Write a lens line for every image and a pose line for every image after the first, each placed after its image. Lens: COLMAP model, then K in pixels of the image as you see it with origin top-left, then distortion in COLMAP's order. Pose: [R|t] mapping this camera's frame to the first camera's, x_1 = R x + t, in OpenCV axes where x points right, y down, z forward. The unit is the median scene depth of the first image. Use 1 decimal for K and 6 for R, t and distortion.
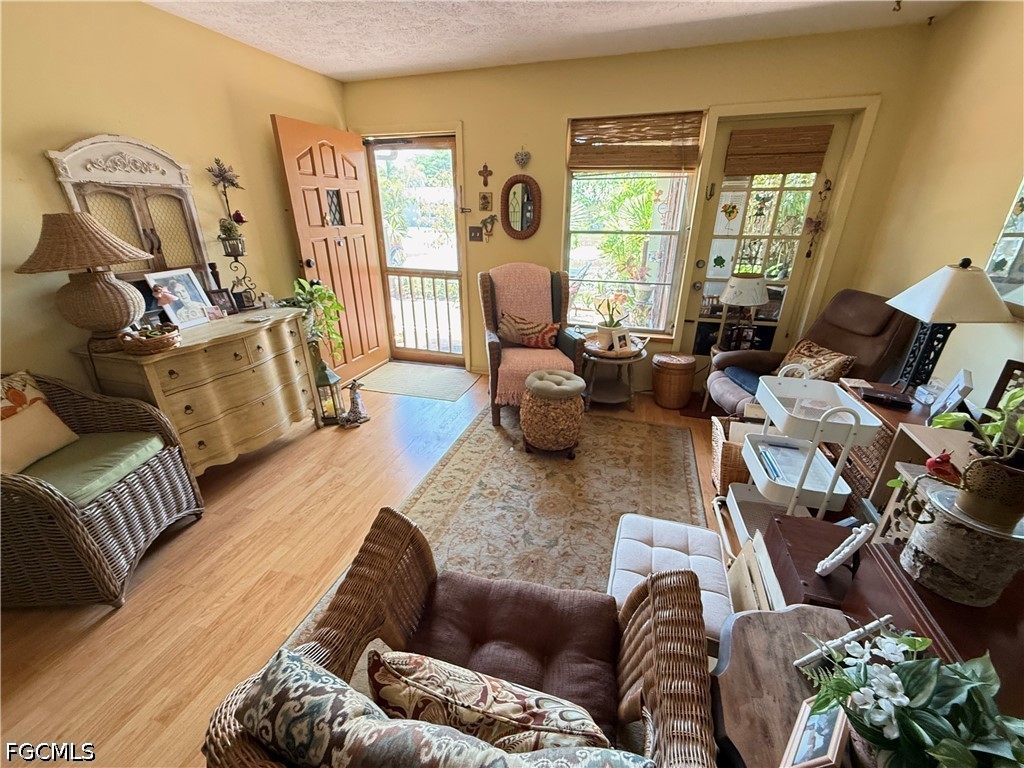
lens RADIAL K [[410.4, 0, 512.7], [0, 410.4, 386.0], [0, 0, 1]] dist [0.000076, 0.000743]
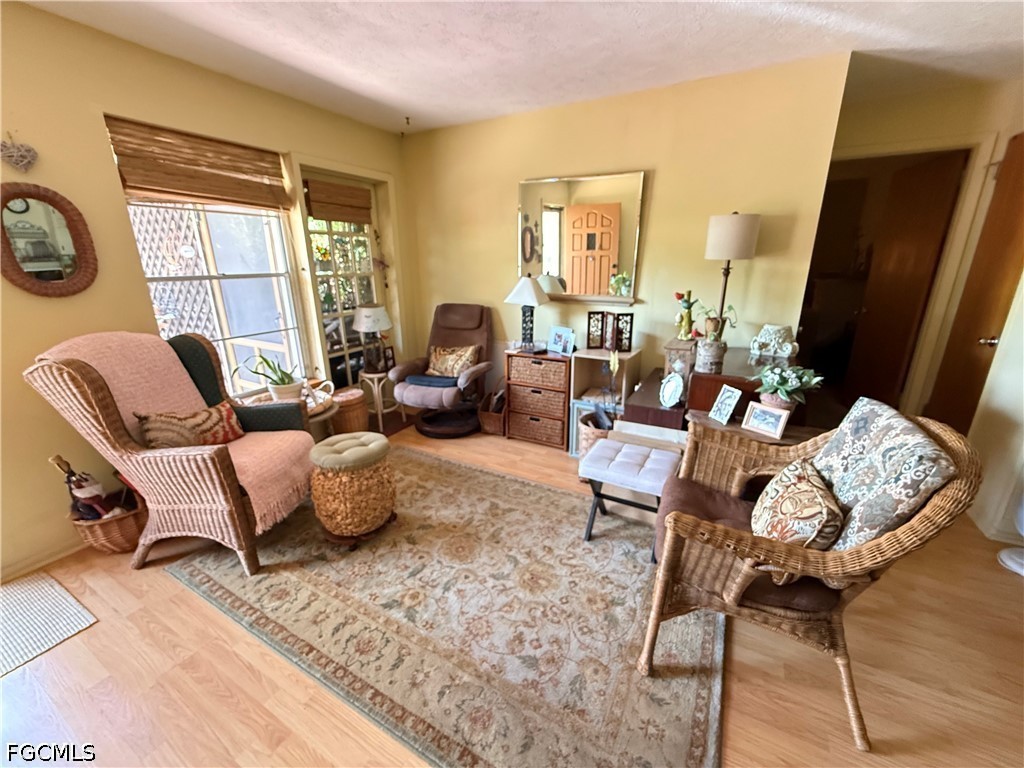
lens RADIAL K [[410.4, 0, 513.4], [0, 410.4, 383.9], [0, 0, 1]] dist [0.000076, 0.000743]
pose [[0.192593, -0.283864, 0.939324, -0.495888], [0.390256, 0.900443, 0.192099, -0.136672], [-0.900338, 0.329580, 0.284199, 0.383968]]
